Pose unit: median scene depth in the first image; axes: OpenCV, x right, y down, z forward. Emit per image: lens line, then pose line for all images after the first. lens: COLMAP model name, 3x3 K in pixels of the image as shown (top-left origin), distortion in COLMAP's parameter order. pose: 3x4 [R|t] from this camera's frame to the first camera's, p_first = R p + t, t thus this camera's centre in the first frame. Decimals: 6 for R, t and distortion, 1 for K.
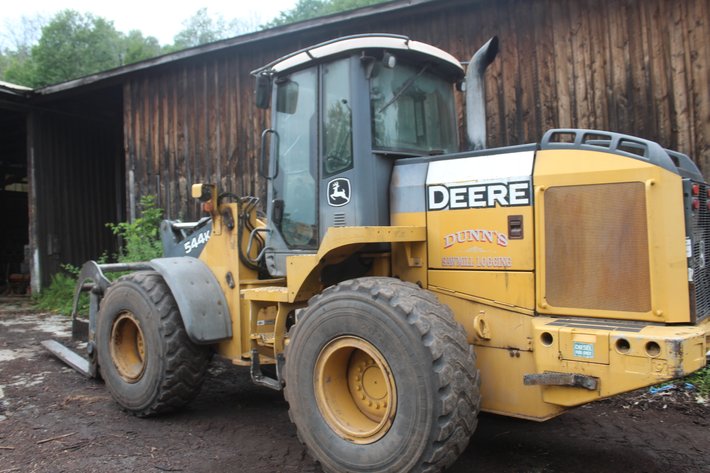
lens RADIAL K [[607.4, 0, 355.0], [0, 607.4, 236.5], [0, 0, 1]] dist [-0.157842, 0.140389]
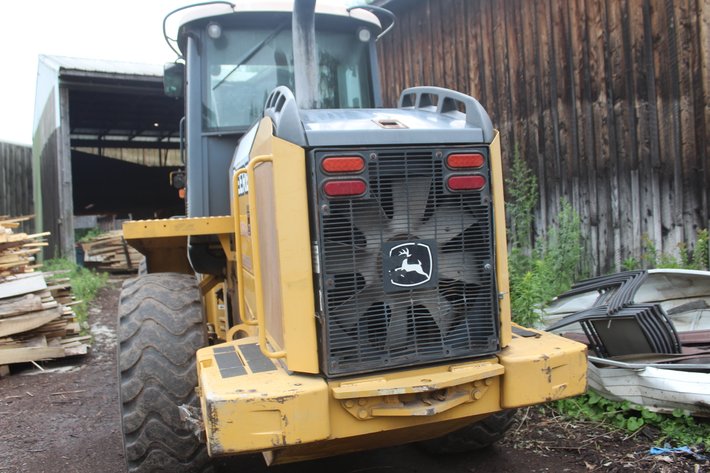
lens RADIAL K [[607.4, 0, 355.0], [0, 607.4, 236.5], [0, 0, 1]] dist [-0.157842, 0.140389]
pose [[0.845188, 0.003072, -0.534460, 0.716738], [0.031761, 0.997928, 0.055963, -0.029946], [0.533524, -0.064274, 0.843339, 0.351740]]
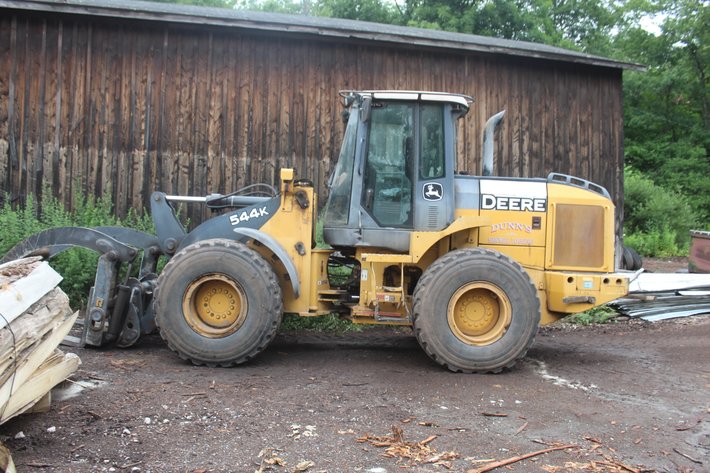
lens RADIAL K [[607.4, 0, 355.0], [0, 607.4, 236.5], [0, 0, 1]] dist [-0.157842, 0.140389]
pose [[0.755897, 0.051893, 0.652630, -1.183213], [-0.057306, 0.998272, -0.013002, 0.071535], [-0.652177, -0.027572, 0.757565, -0.030352]]
